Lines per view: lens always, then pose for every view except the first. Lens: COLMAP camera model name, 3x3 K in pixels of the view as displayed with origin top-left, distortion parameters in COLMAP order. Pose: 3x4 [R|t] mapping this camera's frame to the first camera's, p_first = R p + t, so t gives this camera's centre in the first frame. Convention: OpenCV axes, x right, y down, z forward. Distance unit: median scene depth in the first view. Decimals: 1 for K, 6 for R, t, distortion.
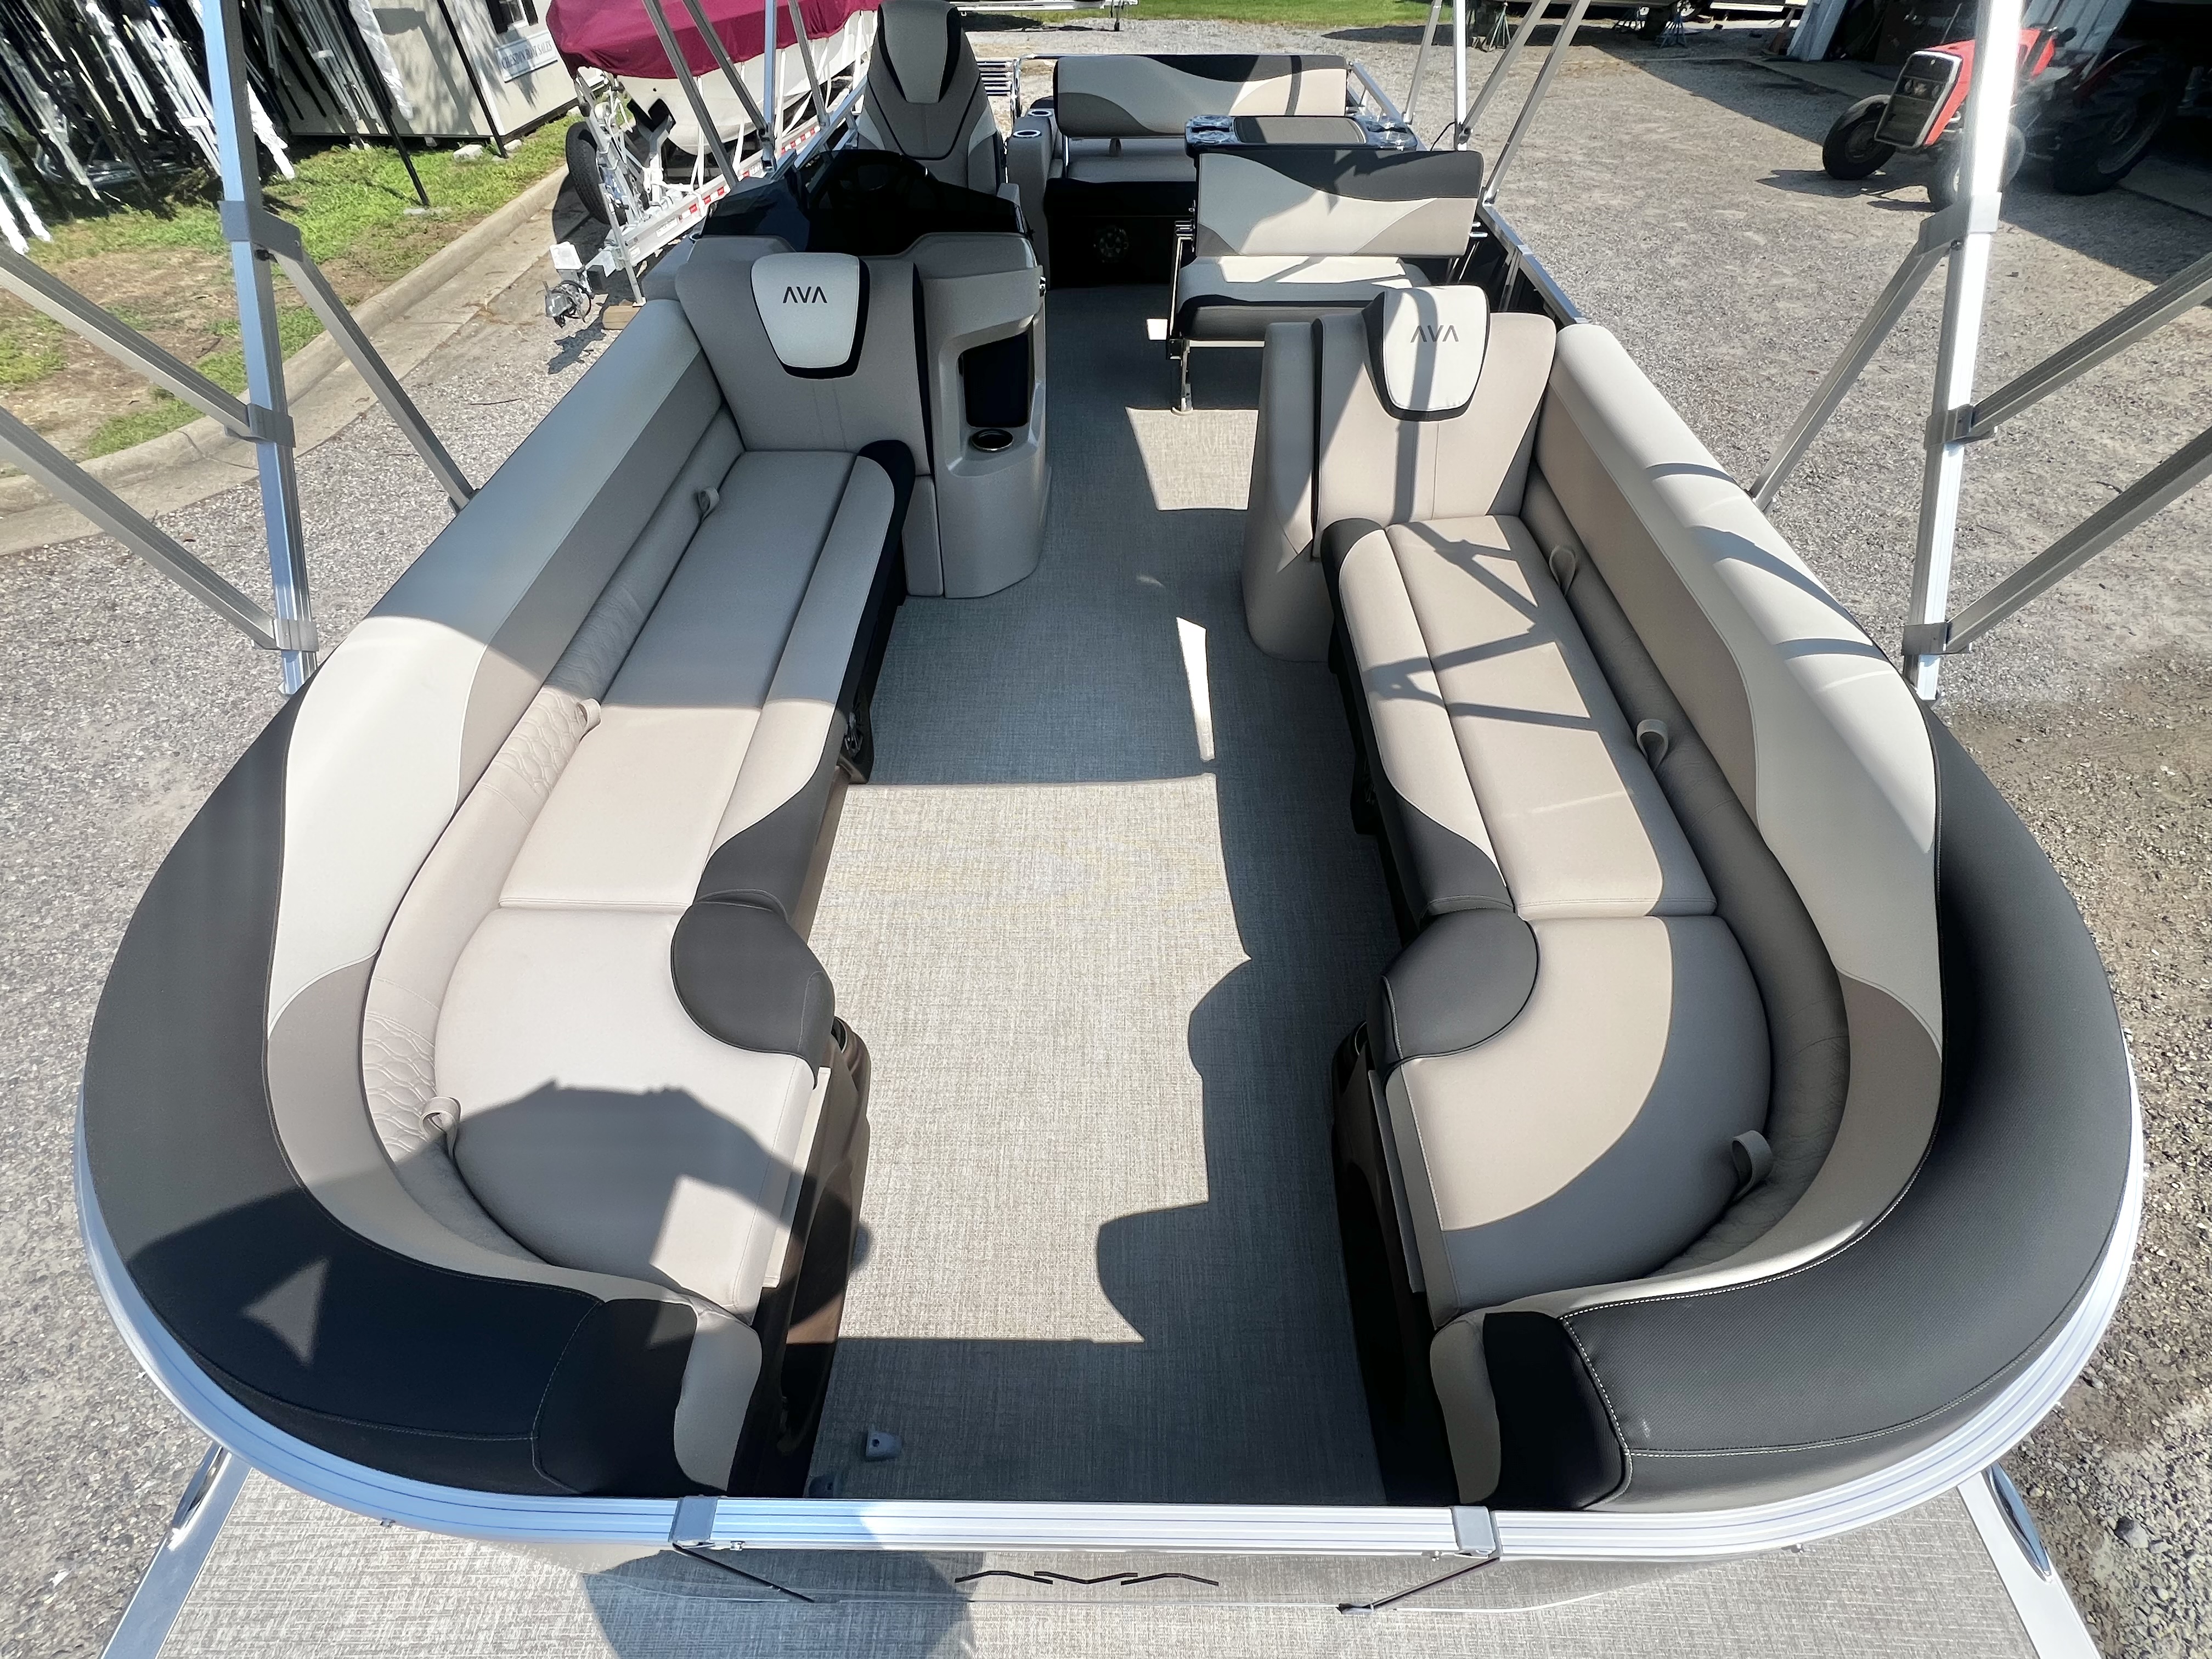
lens RADIAL K [[963.3, 0, 1109.3], [0, 963.3, 831.6], [0, 0, 1]] dist [0.001954, -0.000748]
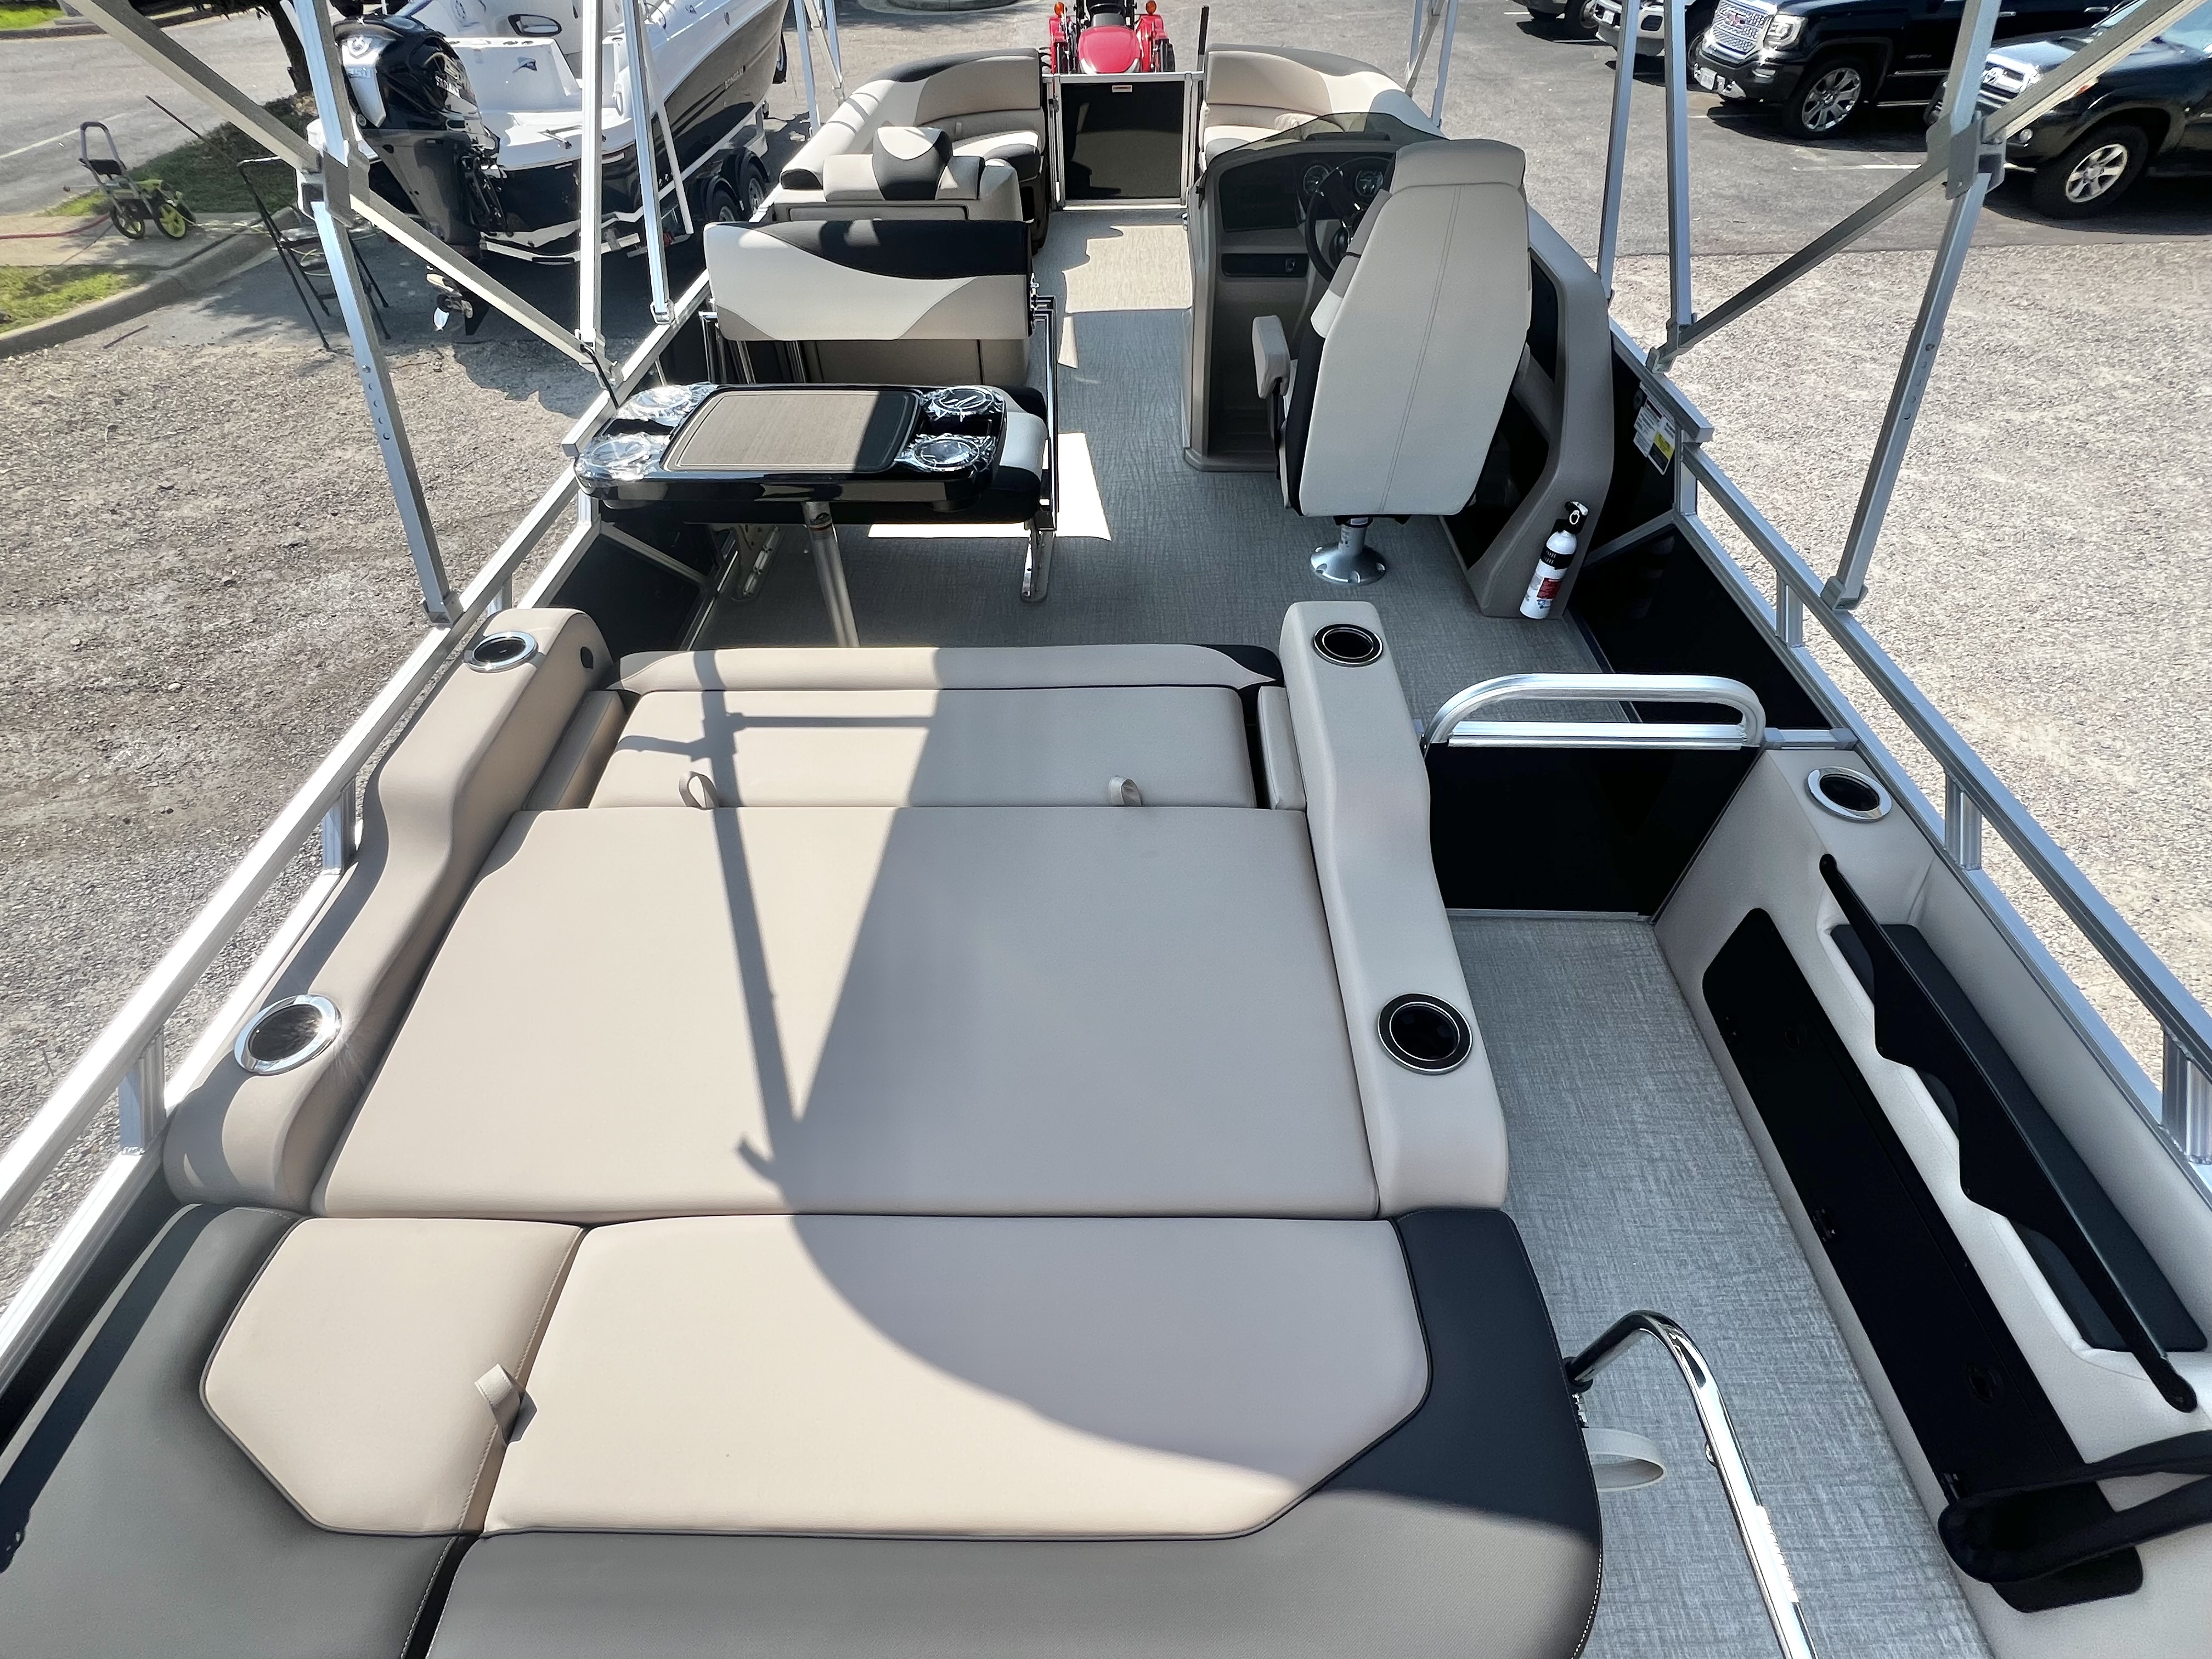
lens RADIAL K [[963.3, 0, 1096.6], [0, 963.3, 830.7], [0, 0, 1]] dist [0.001954, -0.000748]
pose [[-0.999770, 0.010946, 0.018435, 0.017602], [0.017444, -0.084570, 0.996265, -1.403737], [0.012464, 0.996357, 0.084360, 1.284499]]
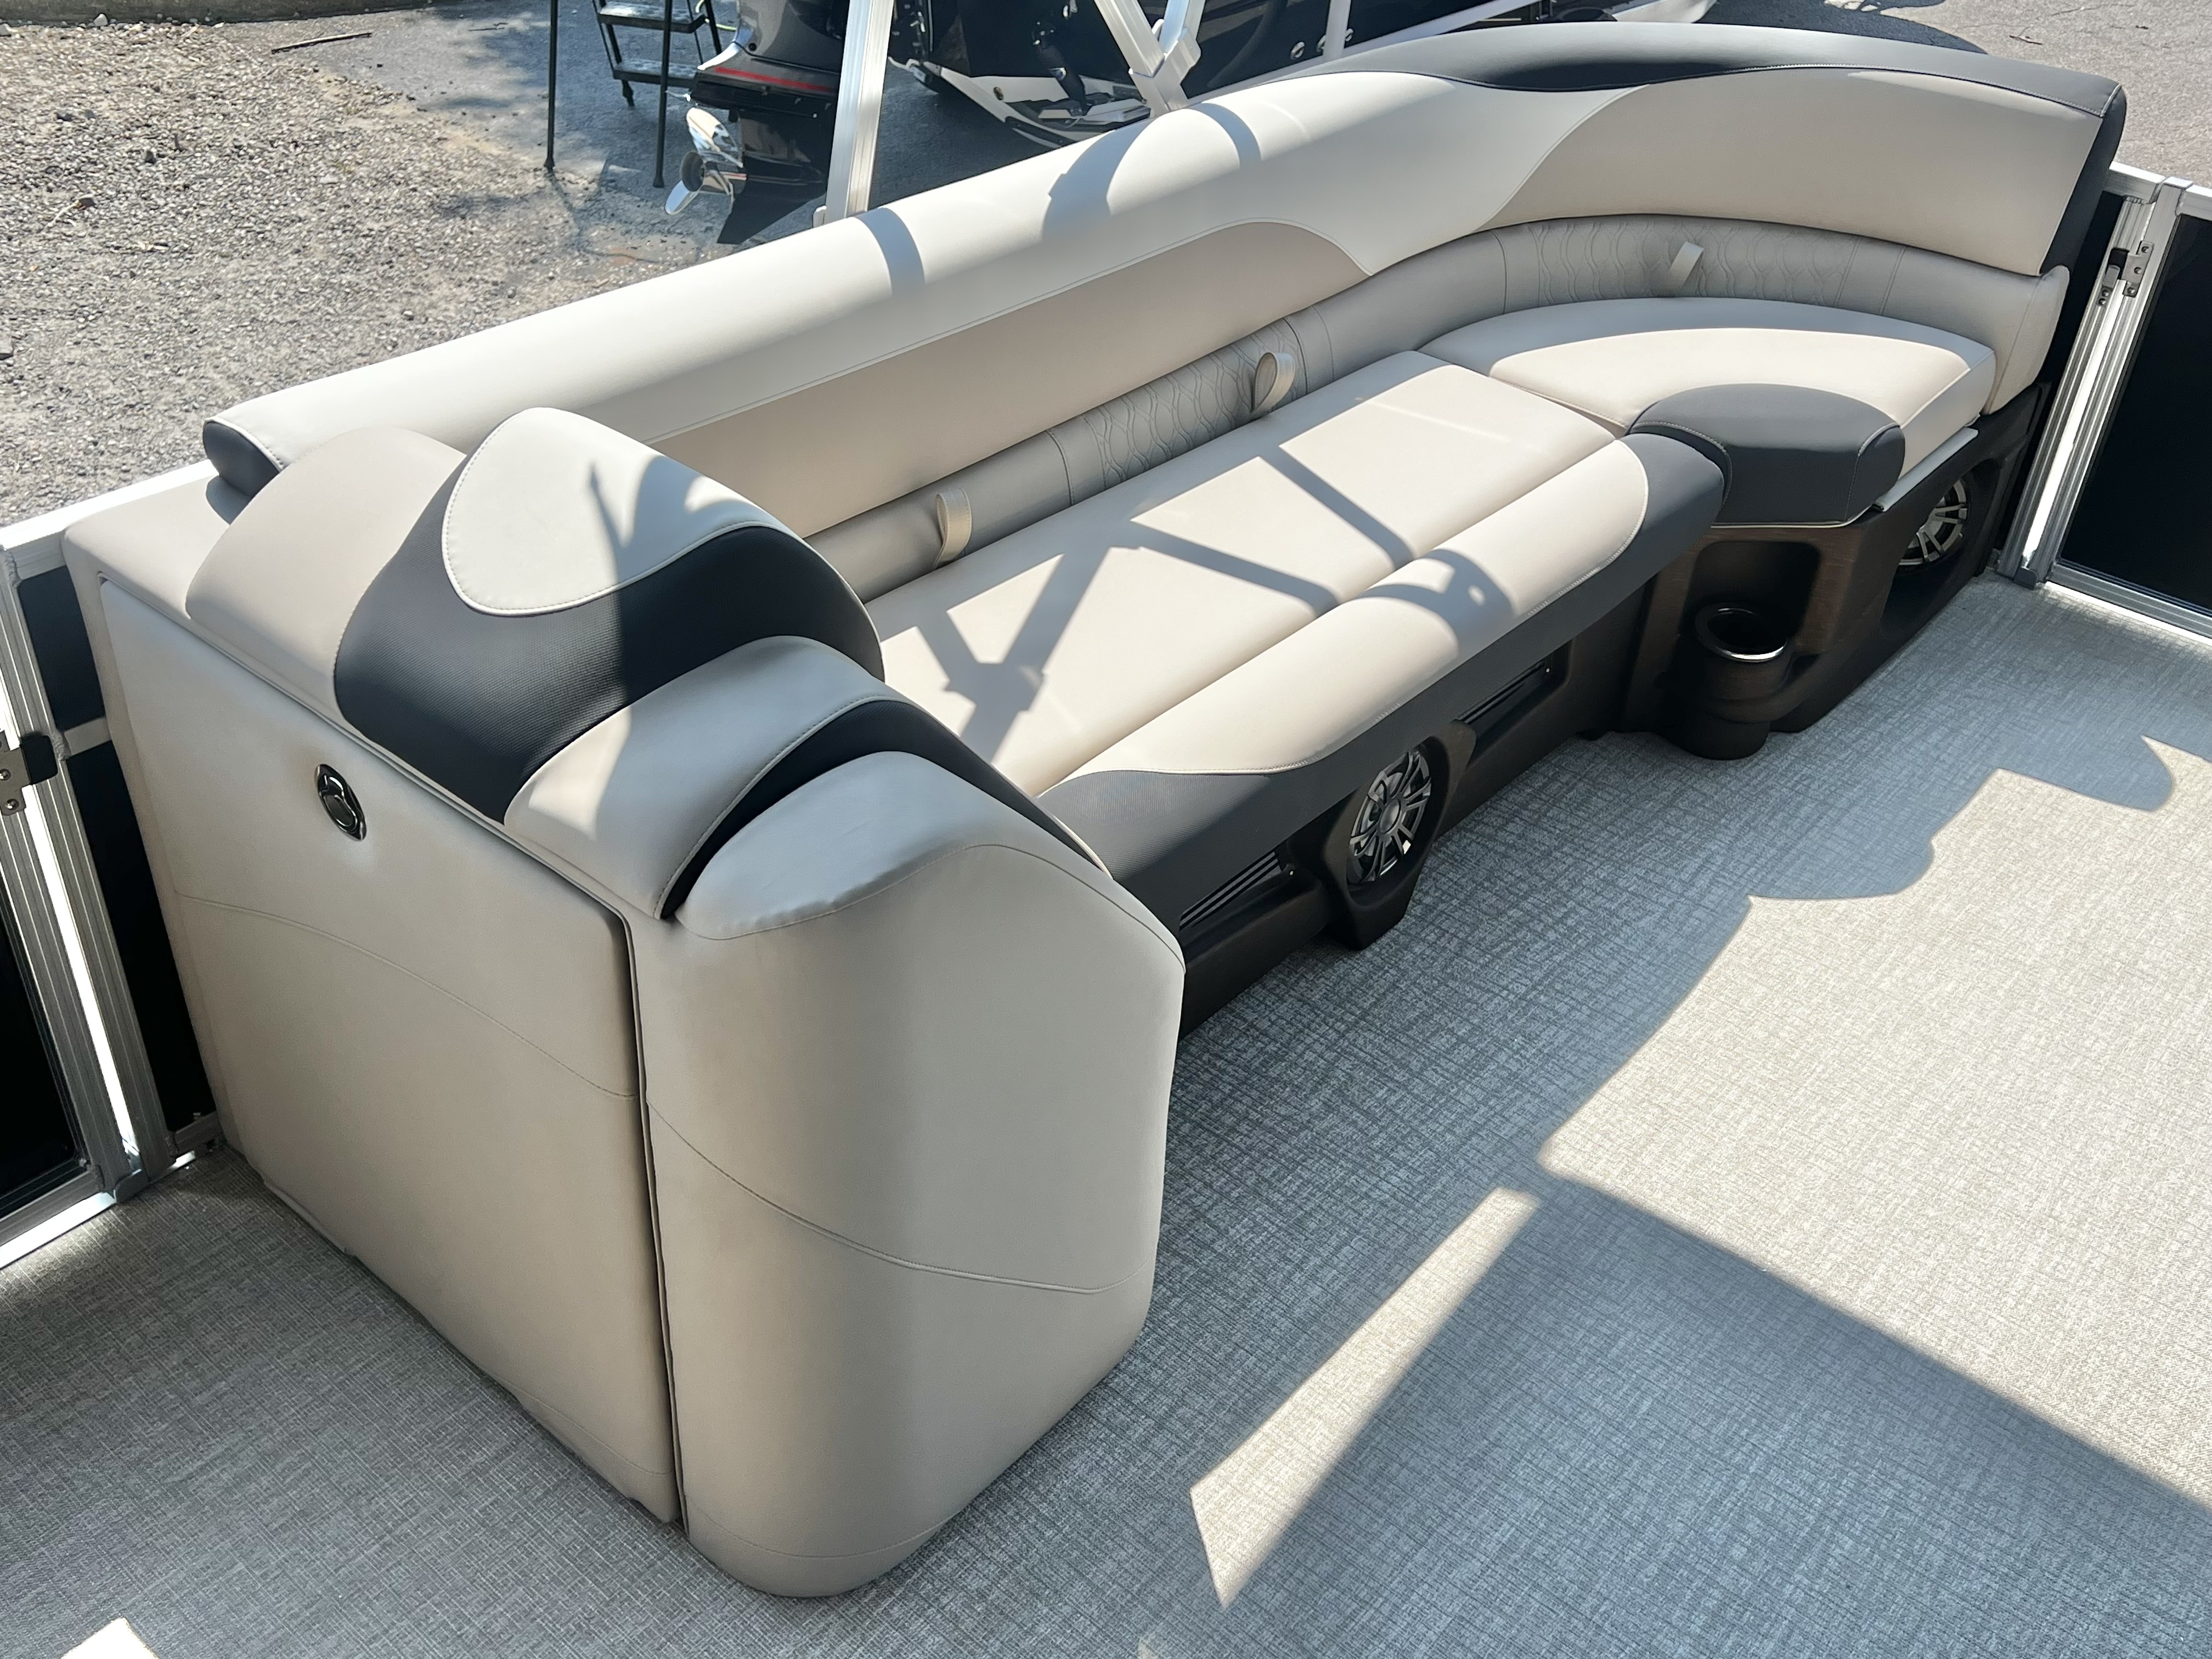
lens RADIAL K [[2116.3, 0, 1130.9], [0, 2116.3, 829.4], [0, 0, 1]] dist [0.025643, 0.000000]
pose [[-0.776786, -0.403636, 0.483406, -0.098358], [0.424737, 0.230962, 0.875360, -0.684349], [-0.464975, 0.885288, -0.007969, 0.674522]]
